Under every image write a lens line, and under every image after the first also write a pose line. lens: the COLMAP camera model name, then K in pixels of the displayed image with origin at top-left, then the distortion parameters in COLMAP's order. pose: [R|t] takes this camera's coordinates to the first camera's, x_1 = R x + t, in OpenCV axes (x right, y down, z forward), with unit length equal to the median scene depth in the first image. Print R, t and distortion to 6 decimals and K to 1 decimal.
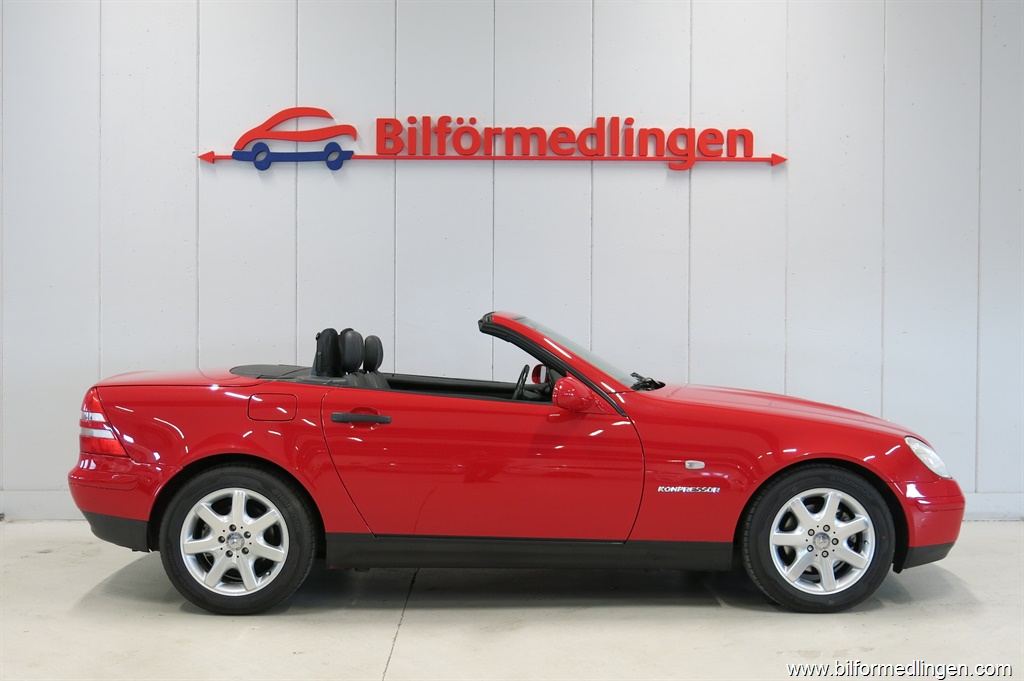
lens RADIAL K [[1124.5, 0, 512.0], [0, 1124.5, 340.5], [0, 0, 1]] dist [0.005989, -0.010752]
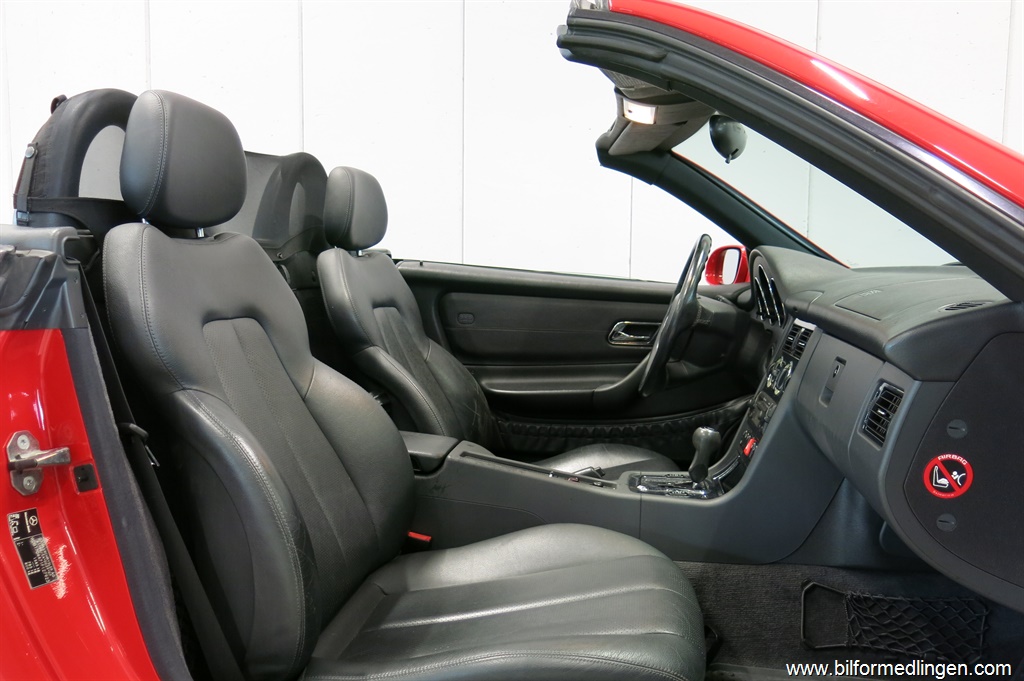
lens RADIAL K [[902.3, 0, 512.0], [0, 902.3, 340.5], [0, 0, 1]] dist [-0.005917, 0.002907]
pose [[0.987208, 0.013886, -0.158832, -0.004288], [-0.002004, 0.997202, 0.074726, 0.034608], [0.159425, -0.073452, 0.984474, 0.617545]]
